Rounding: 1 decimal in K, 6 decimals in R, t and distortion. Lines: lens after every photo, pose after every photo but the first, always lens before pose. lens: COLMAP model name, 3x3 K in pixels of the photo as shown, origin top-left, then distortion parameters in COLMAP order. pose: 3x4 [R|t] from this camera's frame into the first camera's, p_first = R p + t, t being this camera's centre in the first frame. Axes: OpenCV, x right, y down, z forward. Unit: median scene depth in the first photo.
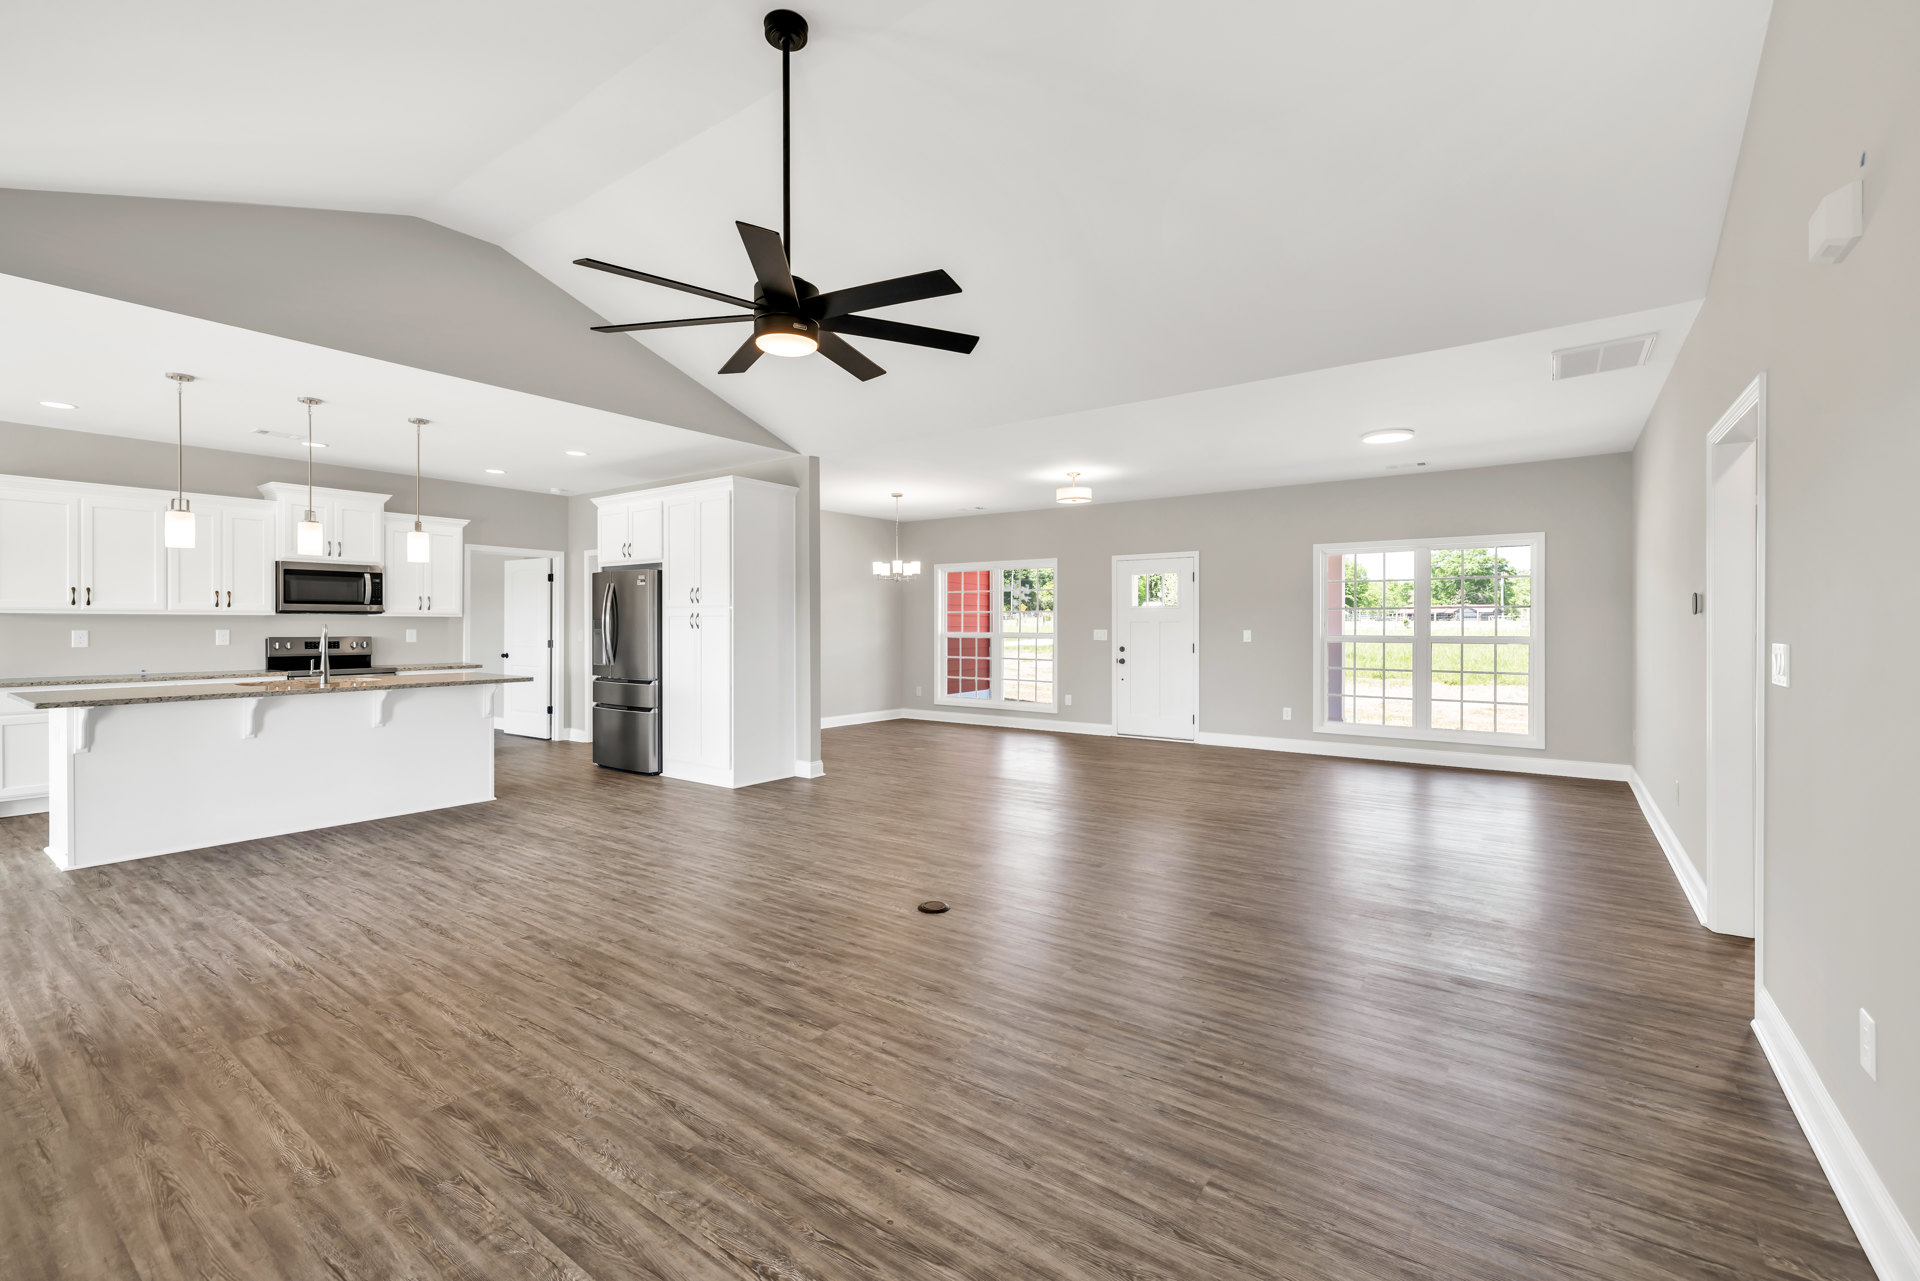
lens RADIAL K [[777.6, 0, 960.4], [0, 777.6, 621.0], [0, 0, 1]] dist [0.000067, 0.000286]
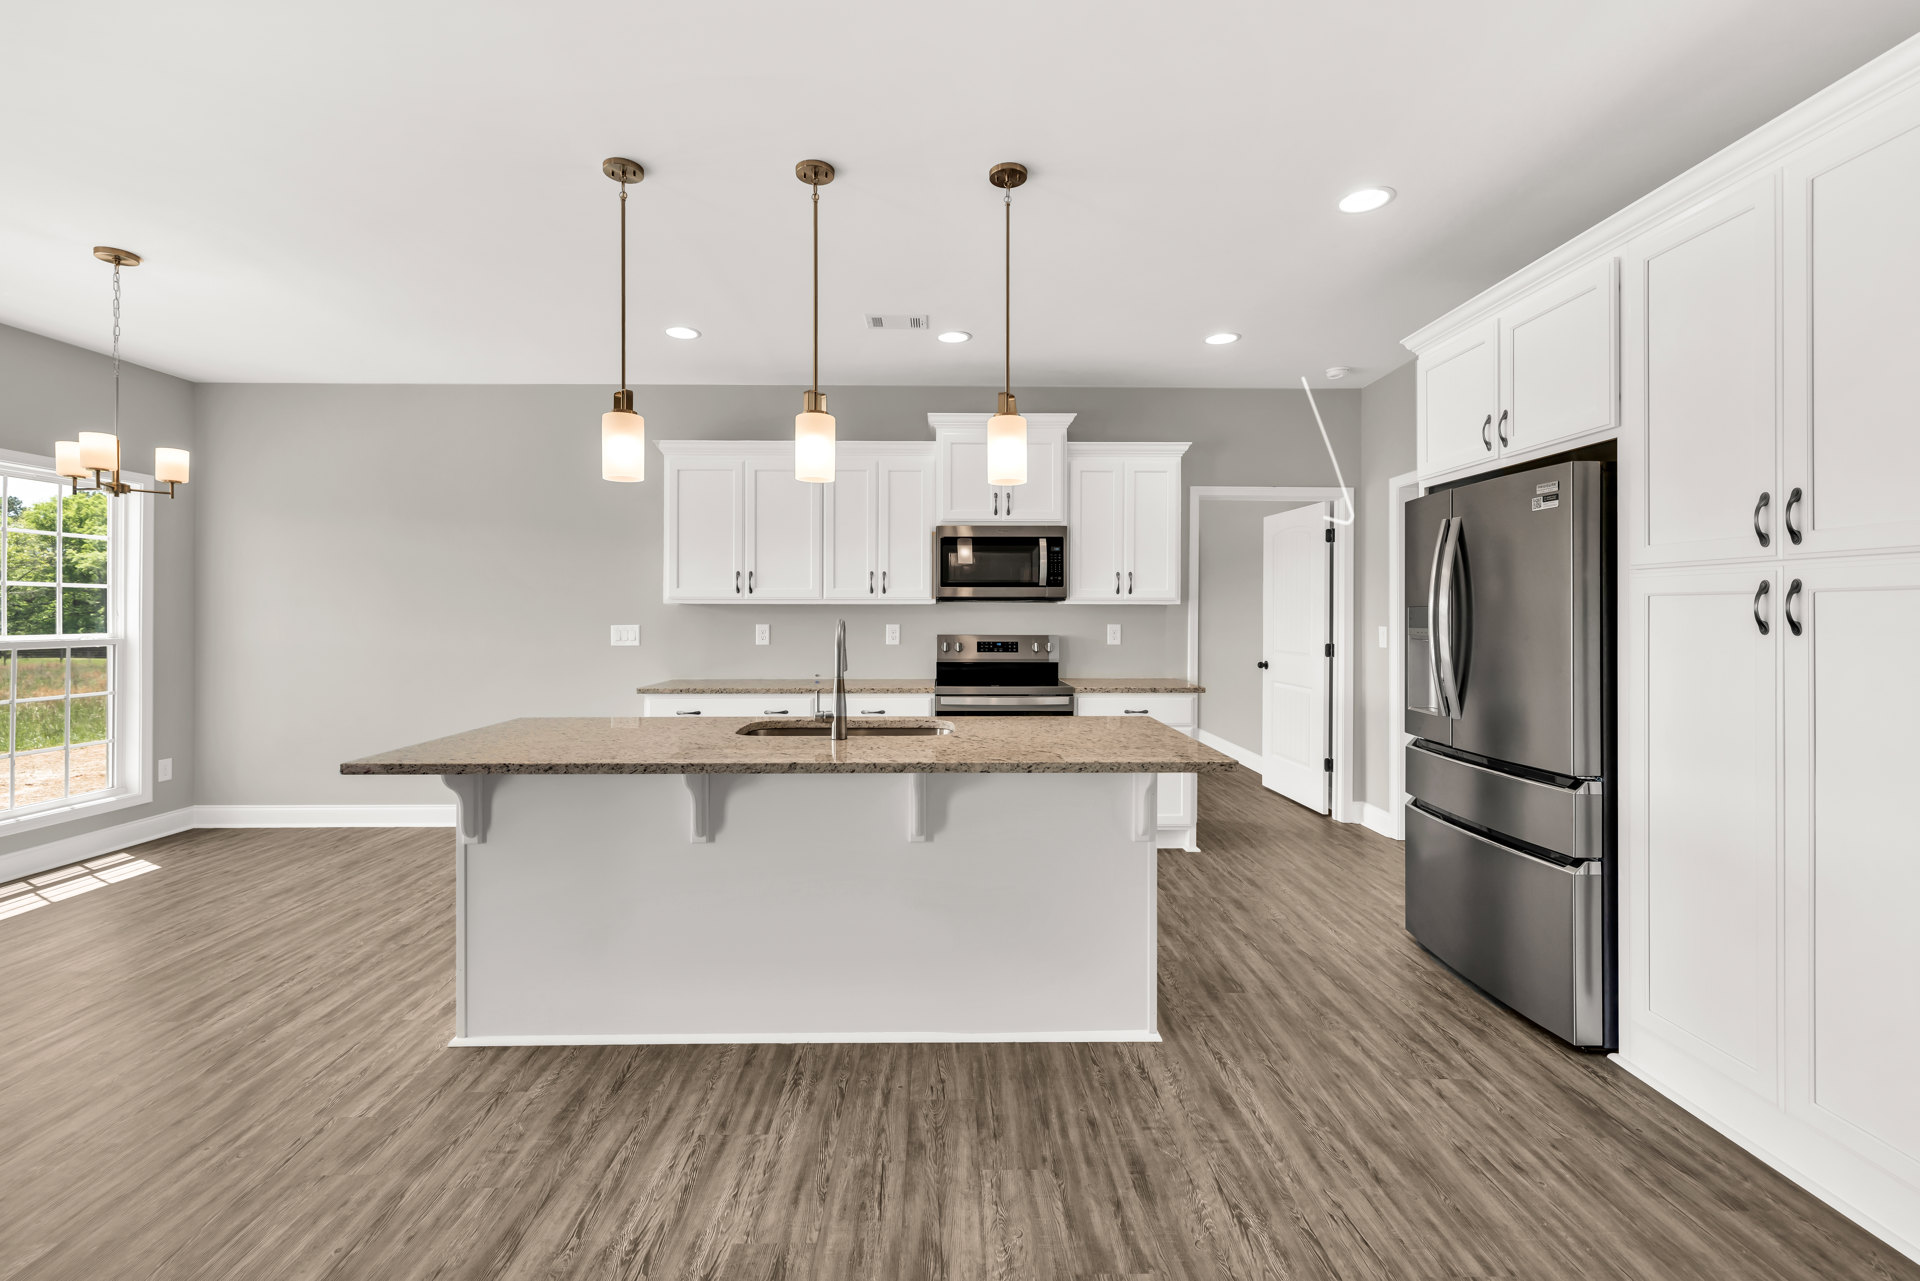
lens RADIAL K [[777.6, 0, 960.4], [0, 777.6, 621.0], [0, 0, 1]] dist [0.000067, 0.000286]
pose [[0.570167, 0.006086, -0.821506, -0.262279], [0.004417, 0.999935, 0.010474, 0.000432], [0.821517, -0.009601, 0.570103, 0.557924]]
